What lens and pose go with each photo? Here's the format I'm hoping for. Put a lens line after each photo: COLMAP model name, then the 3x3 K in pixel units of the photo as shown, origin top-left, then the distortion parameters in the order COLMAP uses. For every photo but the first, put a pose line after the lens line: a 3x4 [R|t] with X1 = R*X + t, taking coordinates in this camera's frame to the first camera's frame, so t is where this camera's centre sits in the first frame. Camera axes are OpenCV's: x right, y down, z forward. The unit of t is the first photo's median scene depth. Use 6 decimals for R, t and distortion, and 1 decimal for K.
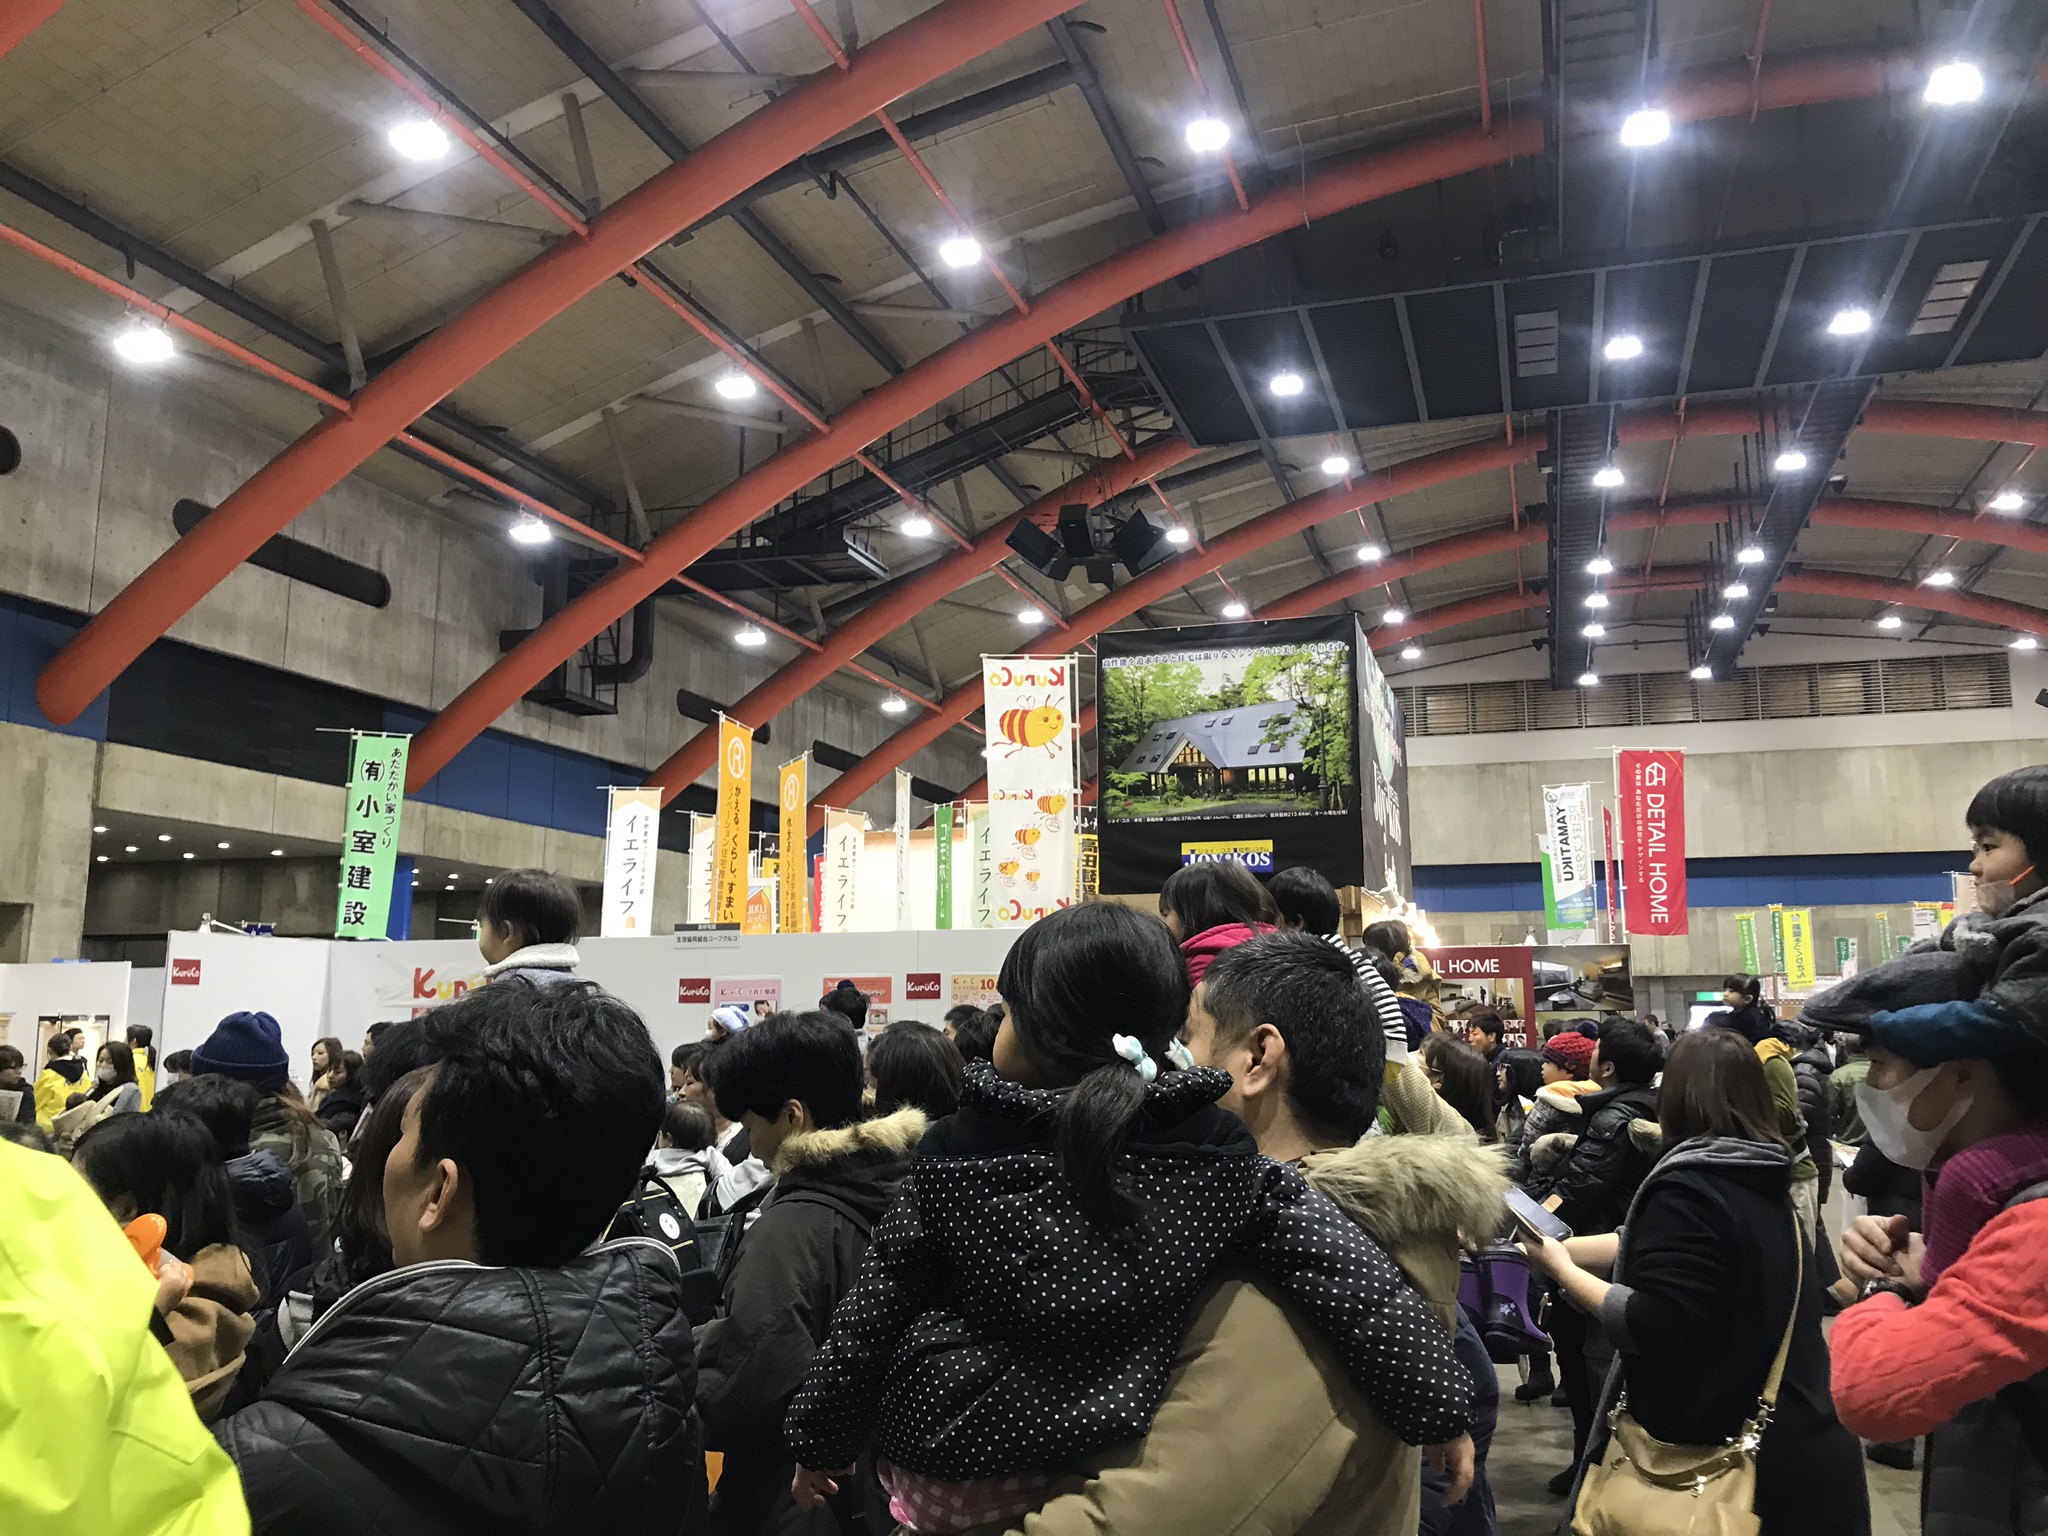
lens RADIAL K [[1716.7, 0, 1024.0], [0, 1716.7, 768.0], [0, 0, 1]] dist [0.262394, -0.233523]
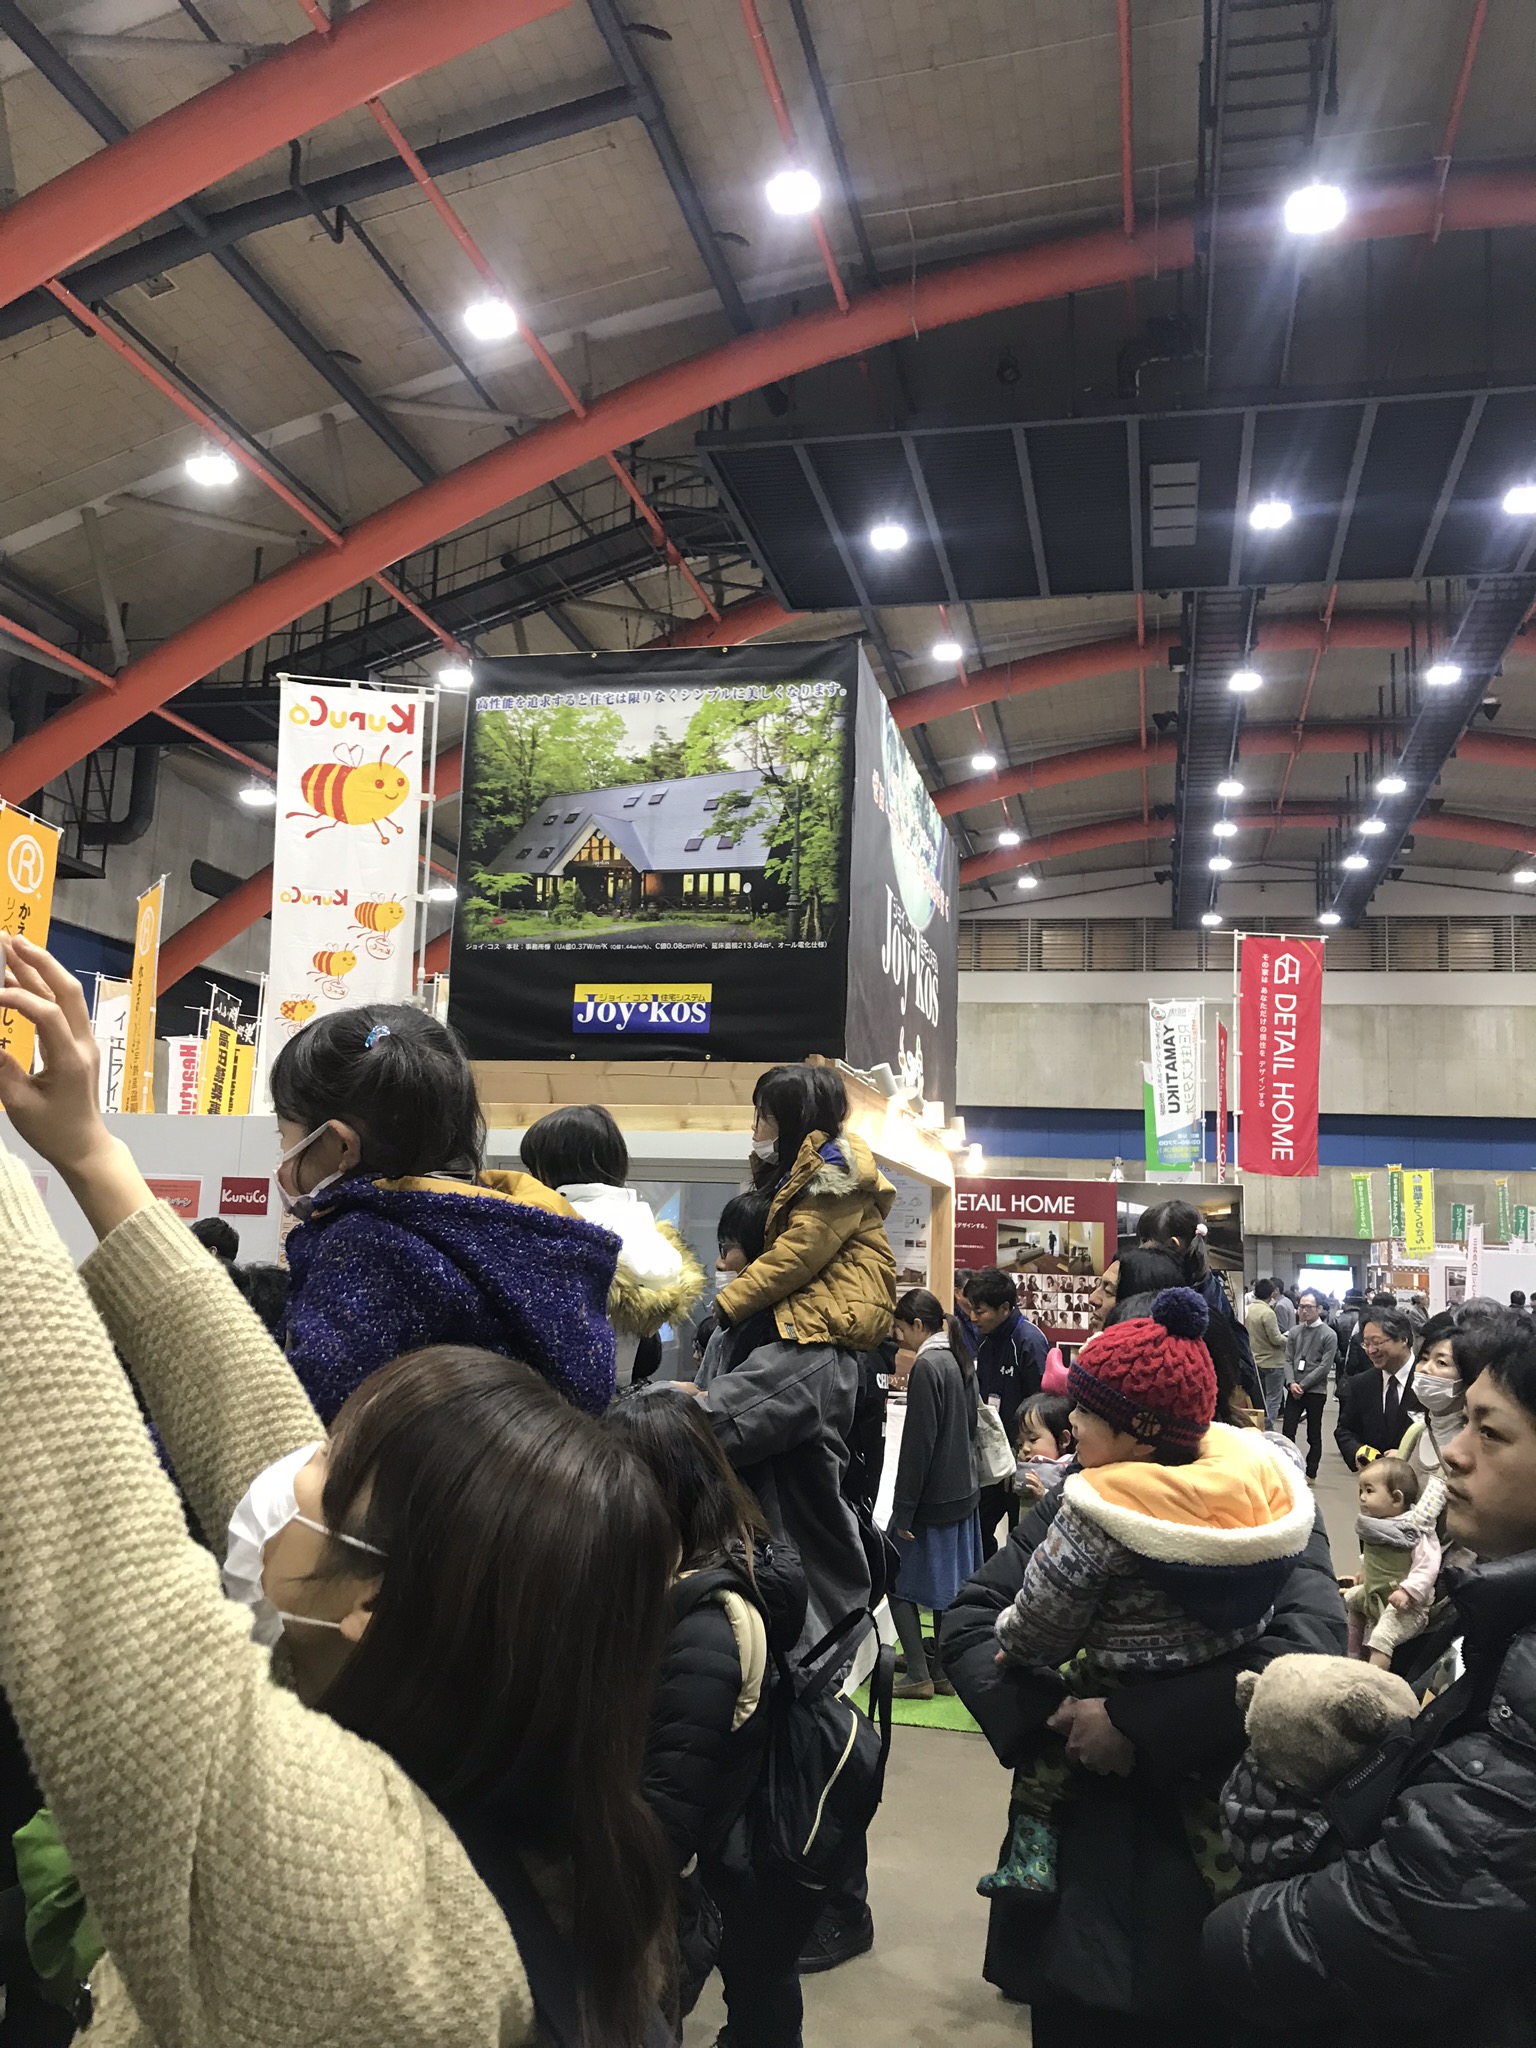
lens RADIAL K [[1716.7, 0, 700.6], [0, 1716.7, 1009.2], [0, 0, 1]] dist [0.262394, -0.233523]
pose [[0.998303, 0.050718, 0.028608, 0.049433], [-0.050833, 0.998702, 0.003294, 0.019918], [-0.028404, -0.004743, 0.999585, 0.146482]]
